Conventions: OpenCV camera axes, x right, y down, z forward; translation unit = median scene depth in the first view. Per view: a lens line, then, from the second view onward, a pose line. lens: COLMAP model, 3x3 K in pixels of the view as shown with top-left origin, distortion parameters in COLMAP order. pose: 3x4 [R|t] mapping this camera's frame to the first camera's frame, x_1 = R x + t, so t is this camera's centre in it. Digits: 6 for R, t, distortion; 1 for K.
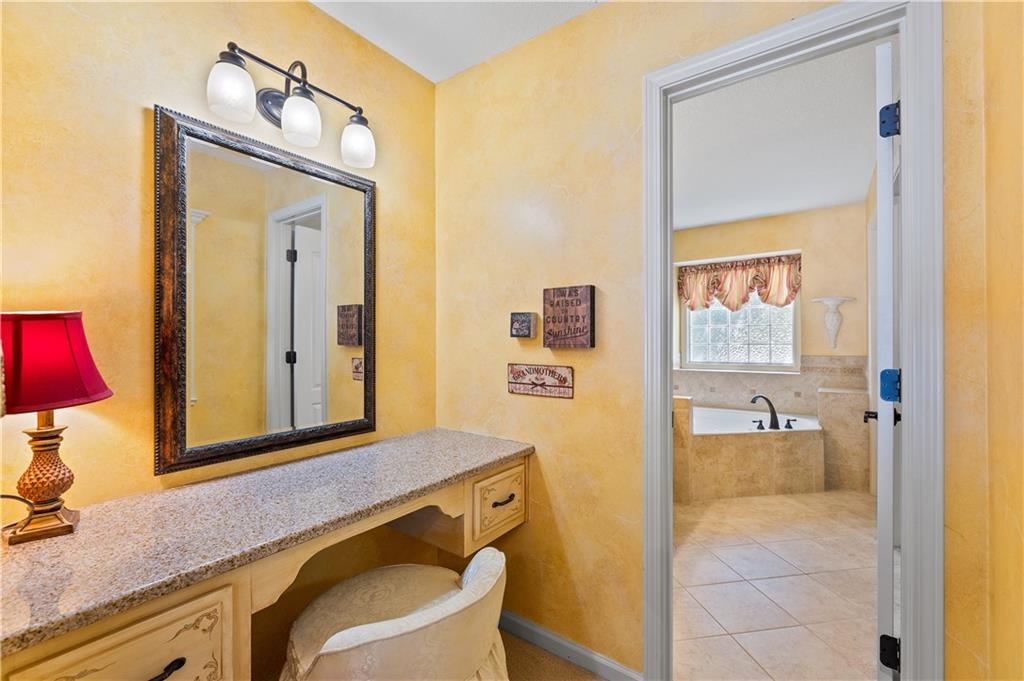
lens RADIAL K [[423.6, 0, 512.0], [0, 423.6, 340.5], [0, 0, 1]] dist [-0.035652, 0.010392]
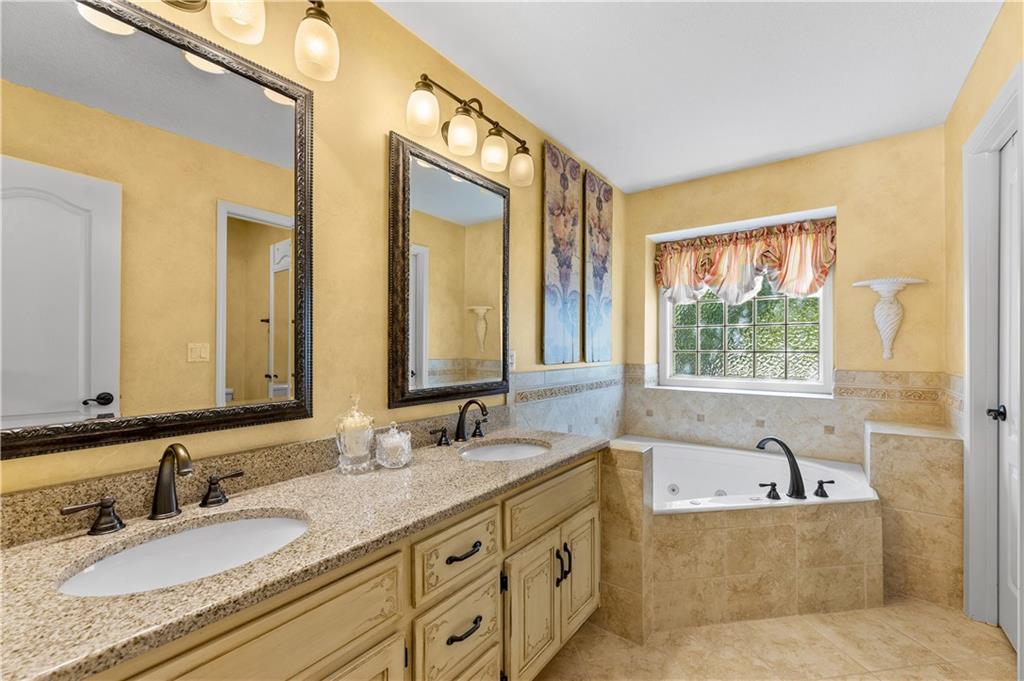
lens RADIAL K [[423.6, 0, 512.0], [0, 423.6, 340.5], [0, 0, 1]] dist [-0.035652, 0.010392]
pose [[0.999855, 0.006235, -0.015852, 0.219754], [-0.006394, 0.999930, -0.009998, -0.000885], [0.015789, 0.010097, 0.999824, 0.379835]]
